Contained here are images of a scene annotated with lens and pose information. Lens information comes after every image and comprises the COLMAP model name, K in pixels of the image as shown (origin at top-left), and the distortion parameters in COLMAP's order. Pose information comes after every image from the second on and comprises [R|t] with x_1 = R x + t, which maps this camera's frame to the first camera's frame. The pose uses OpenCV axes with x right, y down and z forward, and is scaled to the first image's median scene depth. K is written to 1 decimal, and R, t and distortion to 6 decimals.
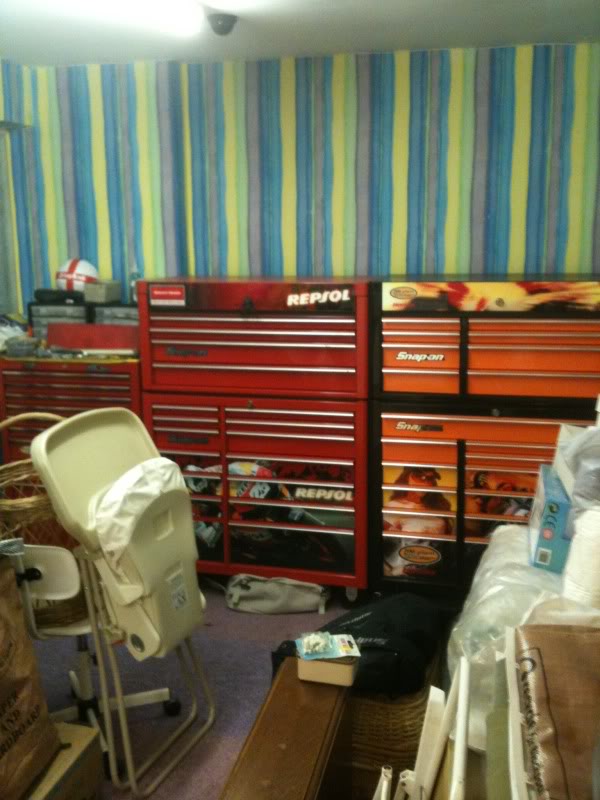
lens RADIAL K [[836.8, 0, 298.3], [0, 836.8, 399.7], [0, 0, 1]] dist [-0.022723, 0.000000]
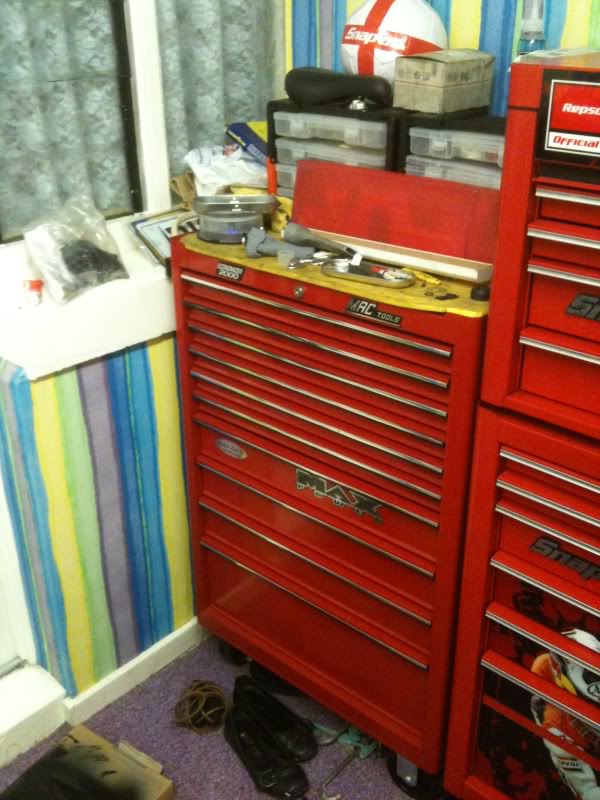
lens RADIAL K [[836.8, 0, 304.1], [0, 836.8, 397.5], [0, 0, 1]] dist [-0.022723, 0.000000]
pose [[0.870830, 0.213543, -0.442780, -0.090722], [-0.091369, 0.955337, 0.281039, -0.094499], [0.483018, -0.204280, 0.851447, 0.623702]]
